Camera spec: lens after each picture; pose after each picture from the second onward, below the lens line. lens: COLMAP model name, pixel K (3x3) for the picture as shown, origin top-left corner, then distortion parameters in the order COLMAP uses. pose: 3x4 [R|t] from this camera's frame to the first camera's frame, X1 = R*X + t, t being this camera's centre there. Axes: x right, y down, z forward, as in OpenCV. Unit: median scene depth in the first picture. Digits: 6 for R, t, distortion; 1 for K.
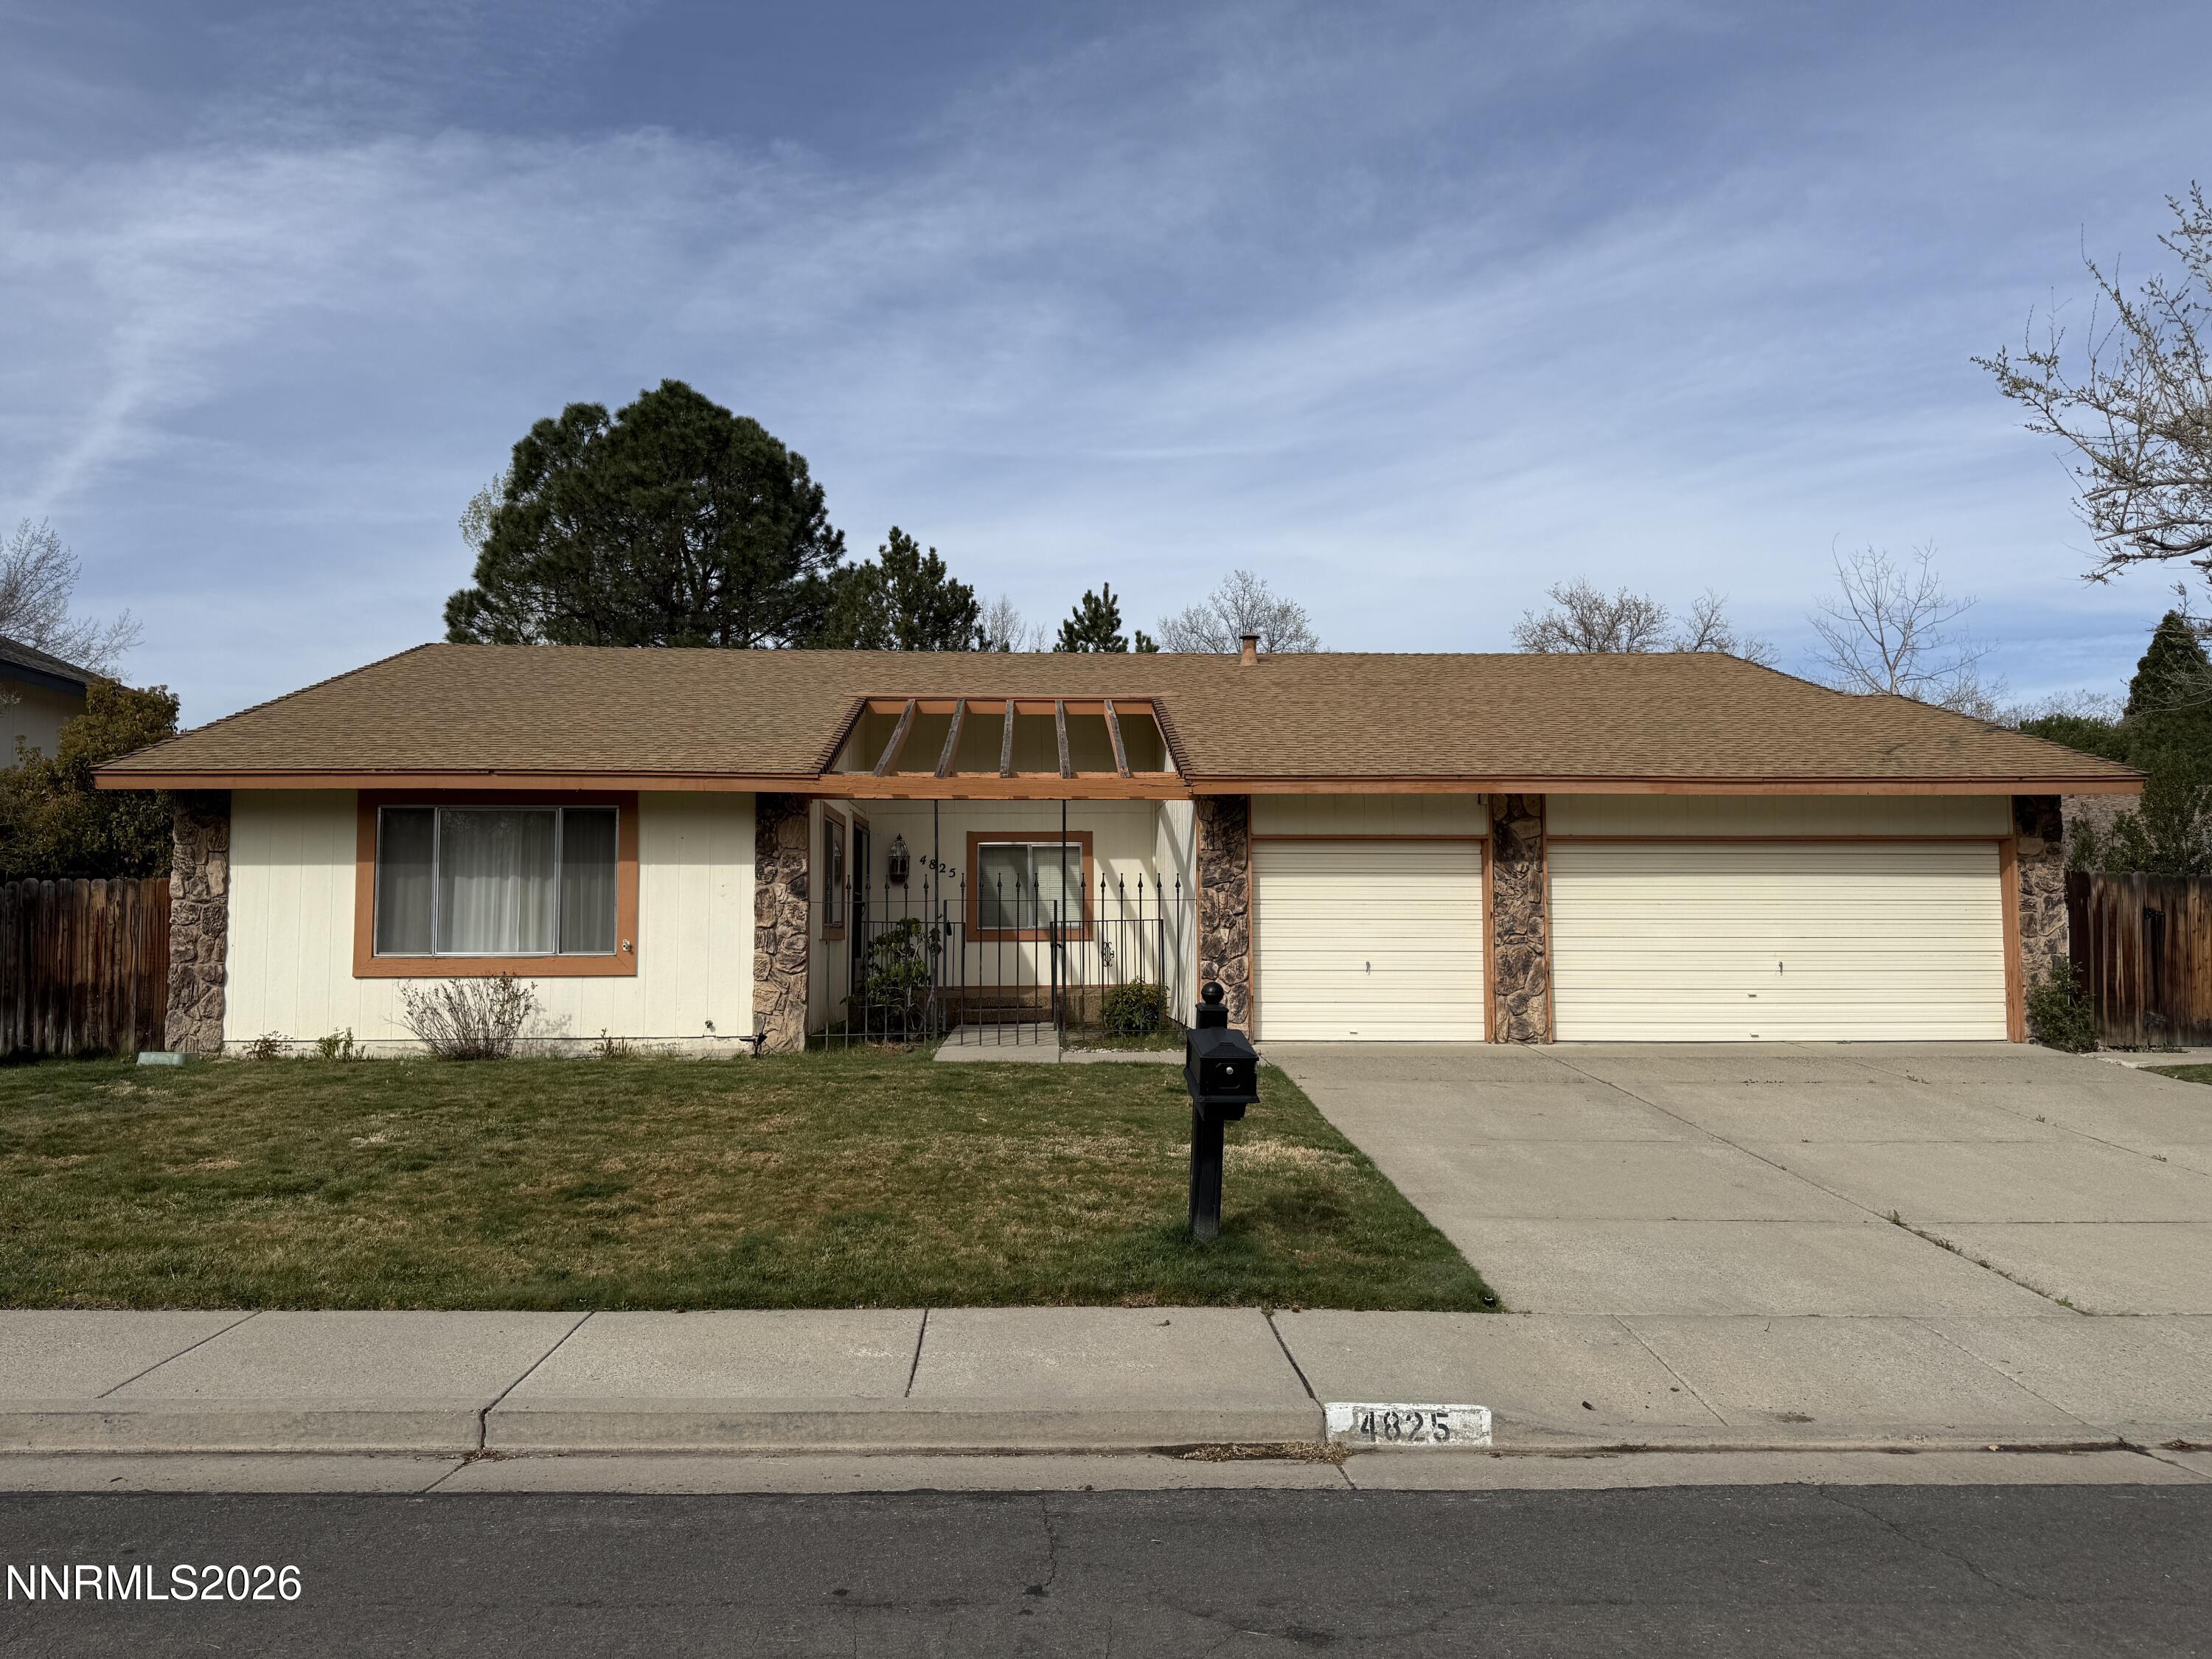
lens RADIAL K [[1564.2, 0, 1116.2], [0, 1564.2, 835.8], [0, 0, 1]] dist [0.063832, -0.083438]
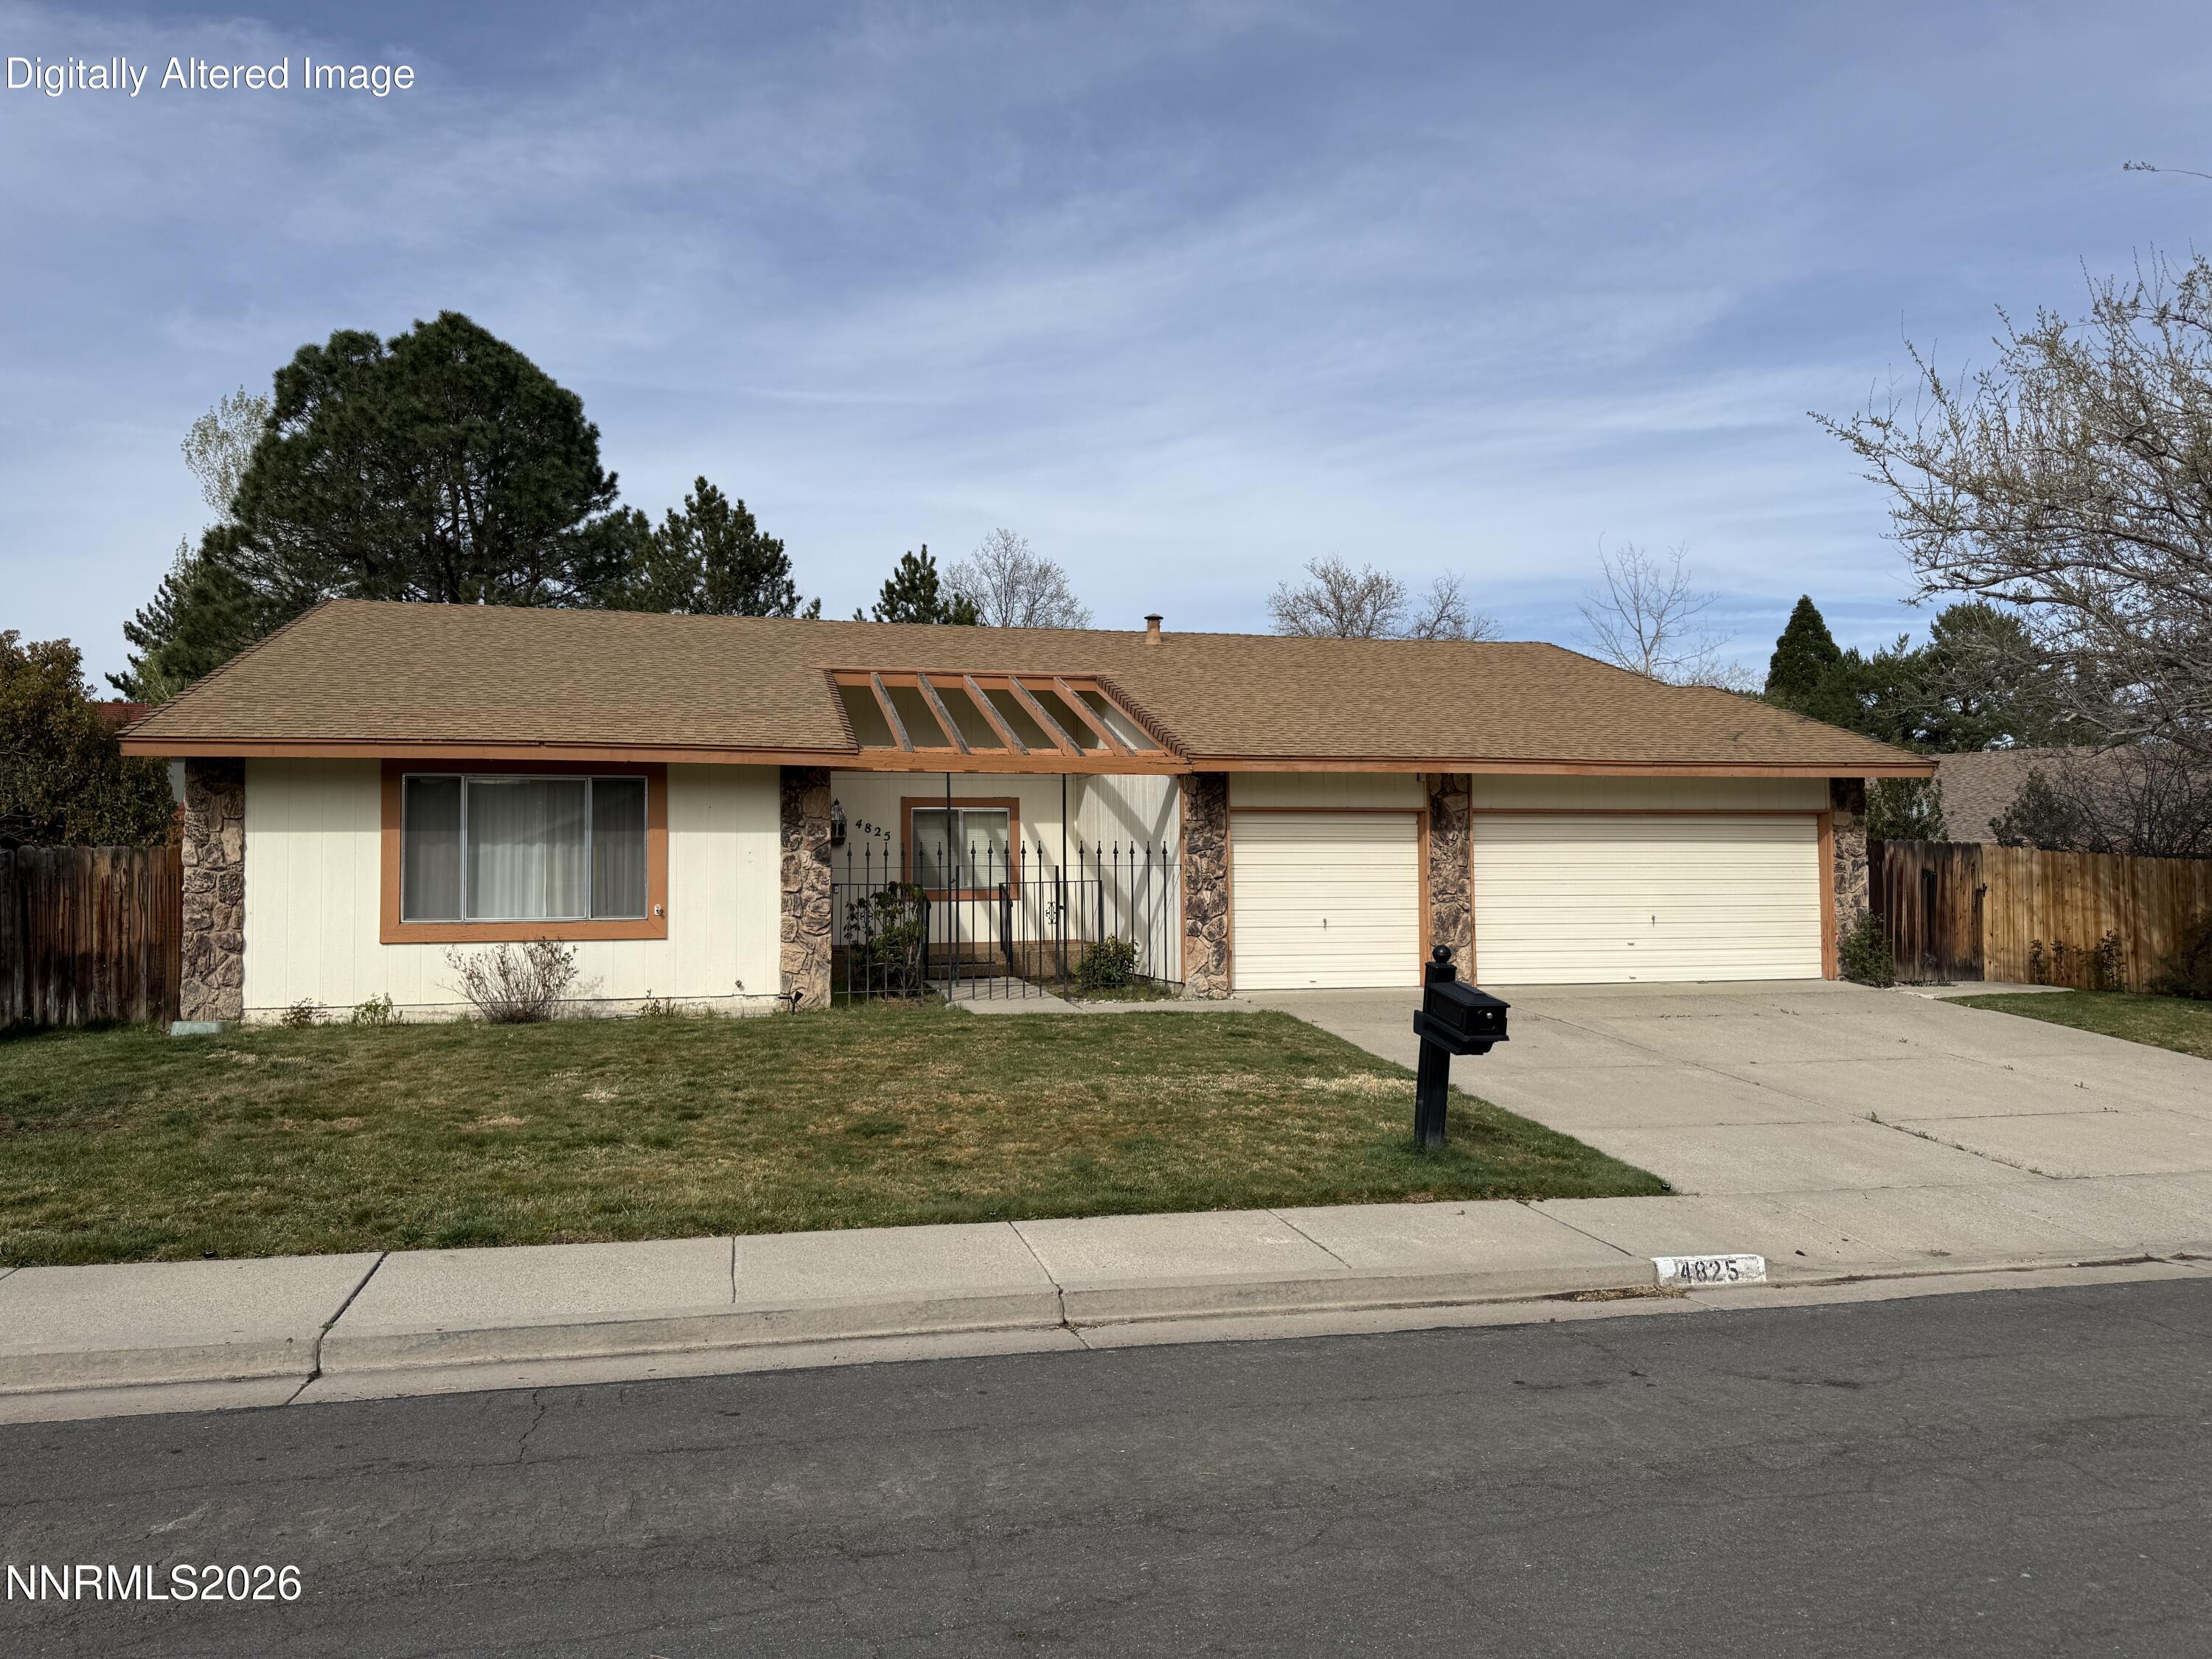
lens RADIAL K [[1564.2, 0, 1116.2], [0, 1564.2, 835.8], [0, 0, 1]] dist [0.063832, -0.083438]
pose [[0.980079, 0.001365, 0.198604, -0.219053], [-0.007960, 0.999443, 0.032412, -0.015934], [-0.198449, -0.033348, 0.979544, -0.083747]]
